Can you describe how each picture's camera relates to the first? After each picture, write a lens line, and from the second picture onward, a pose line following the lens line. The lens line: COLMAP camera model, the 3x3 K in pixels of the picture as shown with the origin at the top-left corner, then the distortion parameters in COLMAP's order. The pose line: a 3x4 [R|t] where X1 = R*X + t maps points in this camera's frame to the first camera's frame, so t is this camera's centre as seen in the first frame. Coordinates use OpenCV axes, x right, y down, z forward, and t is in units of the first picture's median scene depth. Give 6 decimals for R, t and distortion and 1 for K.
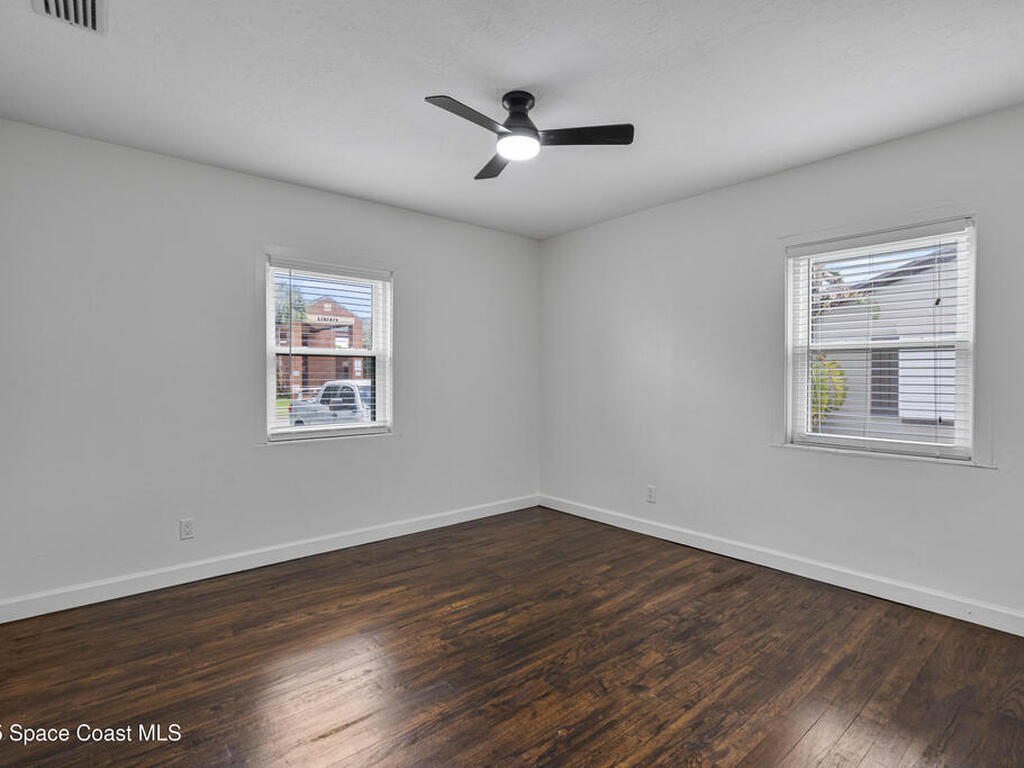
lens RADIAL K [[523.4, 0, 509.7], [0, 523.4, 382.8], [0, 0, 1]] dist [-0.010175, 0.006186]
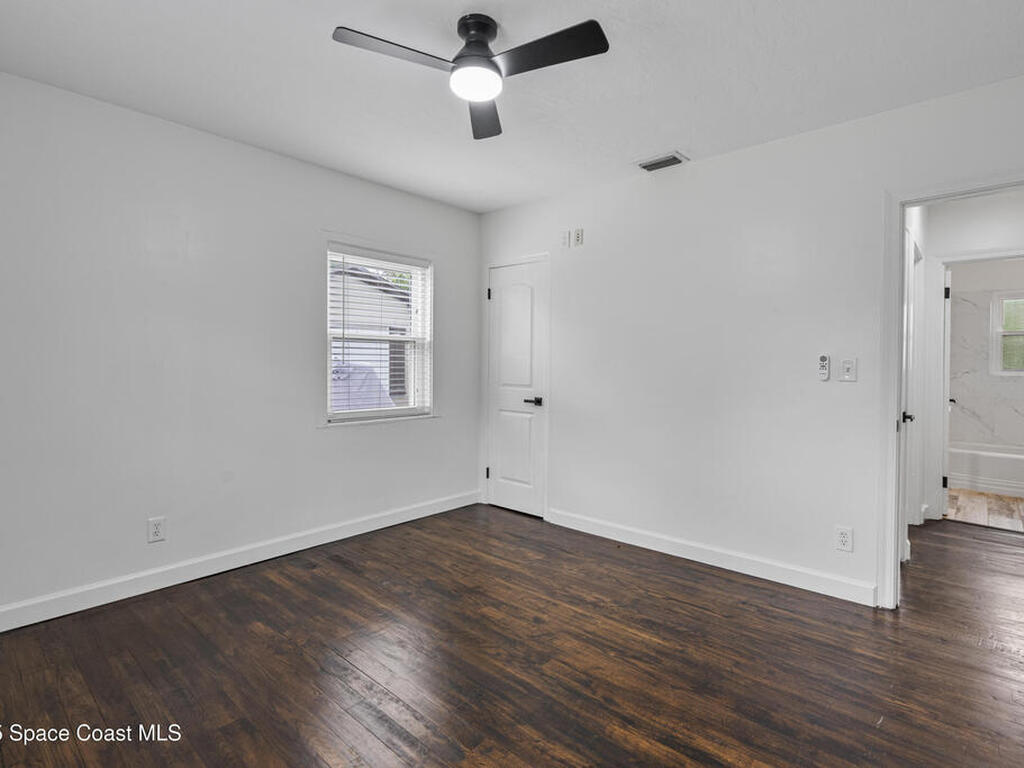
lens RADIAL K [[523.4, 0, 521.5], [0, 523.4, 374.5], [0, 0, 1]] dist [-0.010175, 0.006186]
pose [[-0.144470, -0.025809, 0.989173, -0.774088], [0.005852, 0.999620, 0.026936, -0.014444], [-0.989492, 0.009680, -0.144264, 1.002743]]
